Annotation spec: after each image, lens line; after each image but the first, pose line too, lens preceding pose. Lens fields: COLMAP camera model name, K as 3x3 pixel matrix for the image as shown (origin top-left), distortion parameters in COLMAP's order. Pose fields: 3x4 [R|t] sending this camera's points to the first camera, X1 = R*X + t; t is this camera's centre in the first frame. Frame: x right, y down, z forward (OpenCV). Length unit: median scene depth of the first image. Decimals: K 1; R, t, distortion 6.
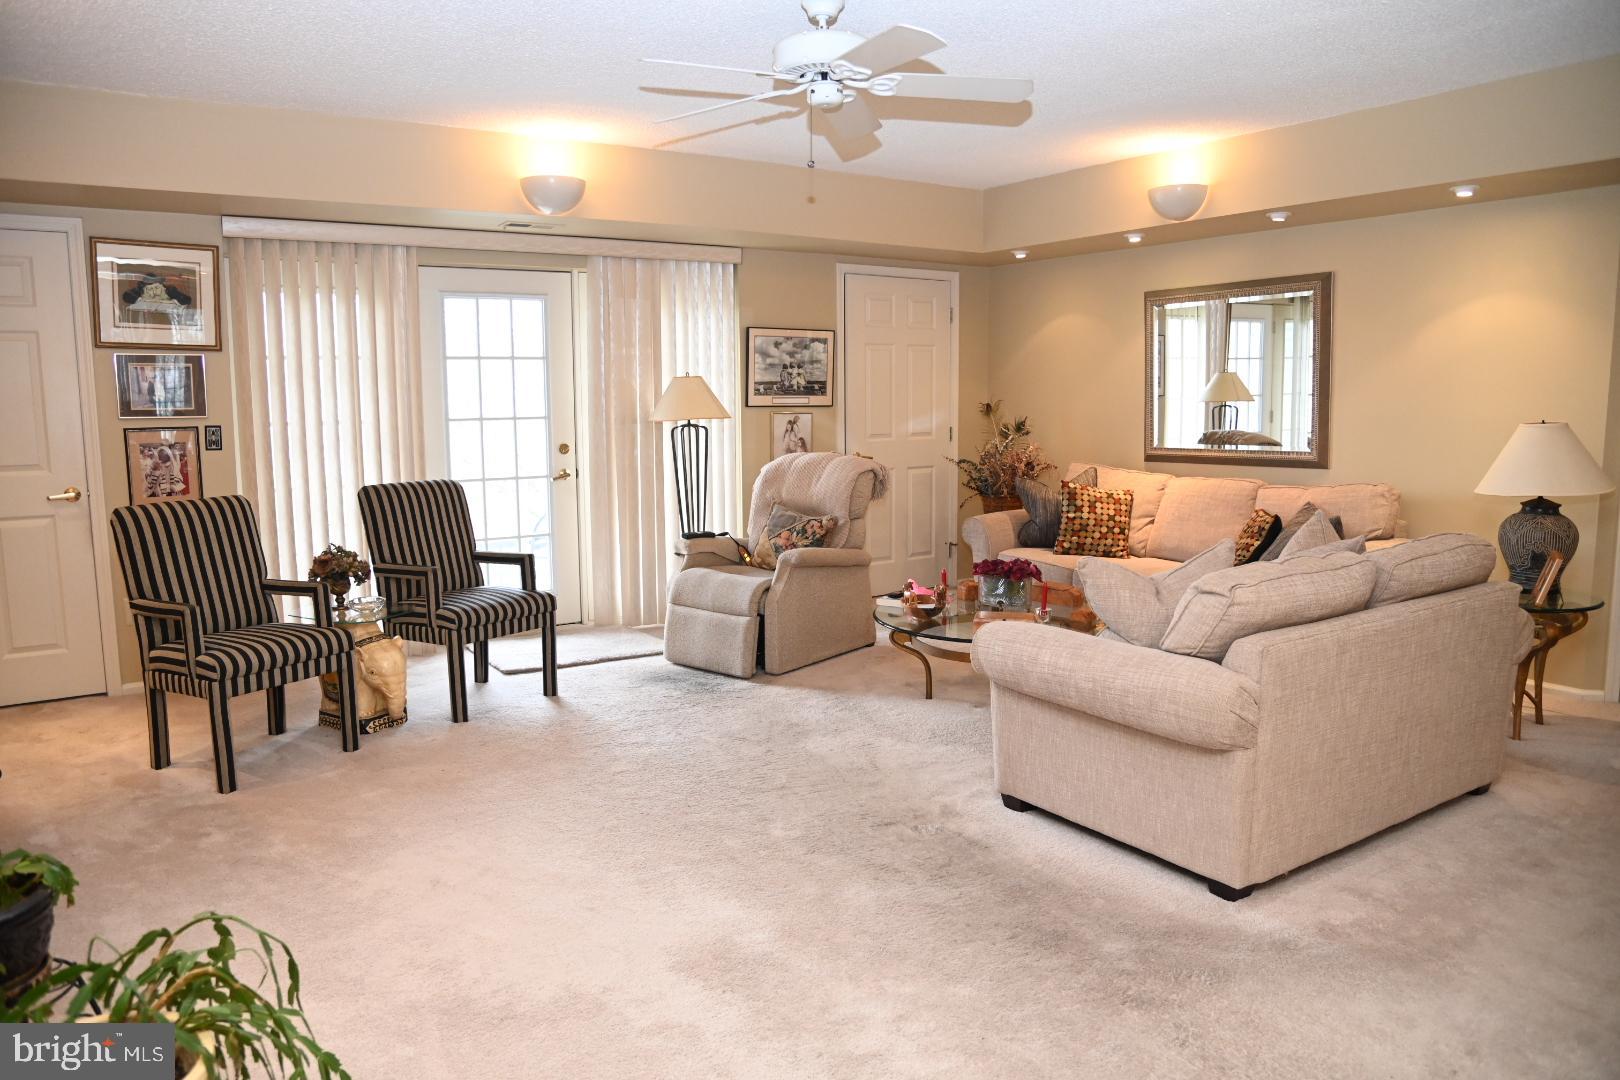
lens RADIAL K [[1121.5, 0, 808.5], [0, 1121.5, 532.5], [0, 0, 1]] dist [-0.093515, 0.048513]
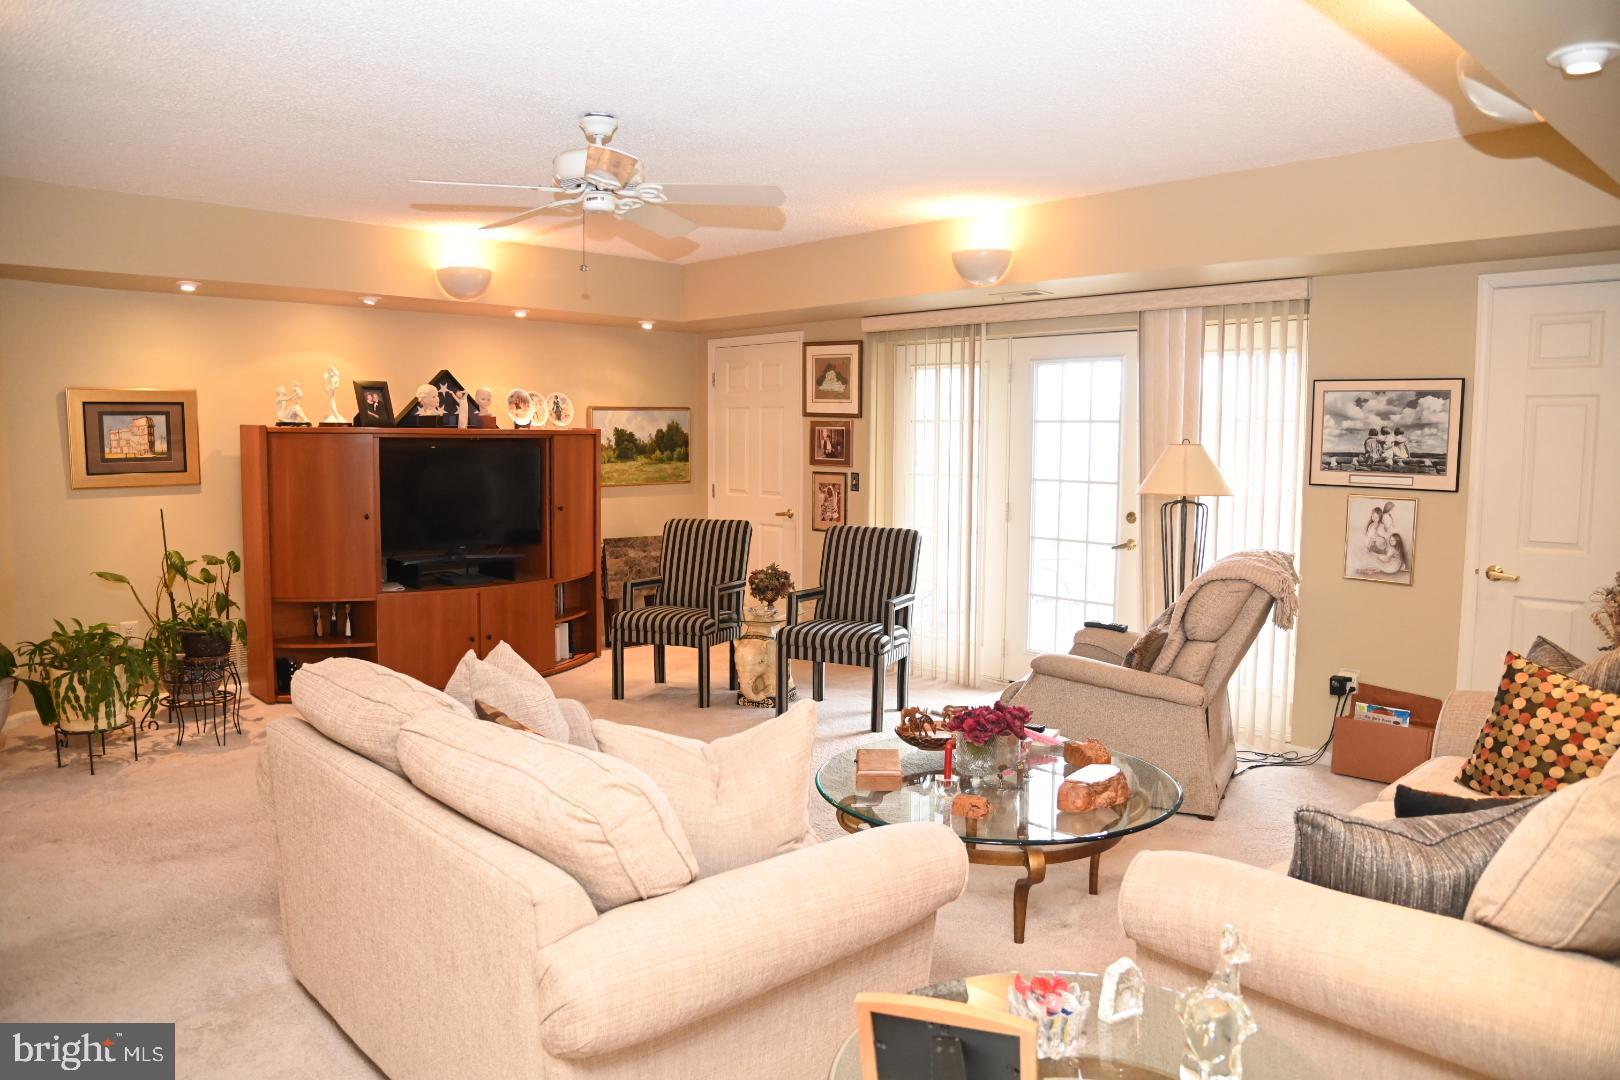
lens RADIAL K [[1121.5, 0, 817.3], [0, 1121.5, 545.8], [0, 0, 1]] dist [-0.093515, 0.048513]
pose [[0.178196, 0.104516, -0.978429, 0.617128], [-0.132143, 0.987878, 0.081459, -0.087759], [0.975082, 0.114777, 0.189847, 0.534759]]
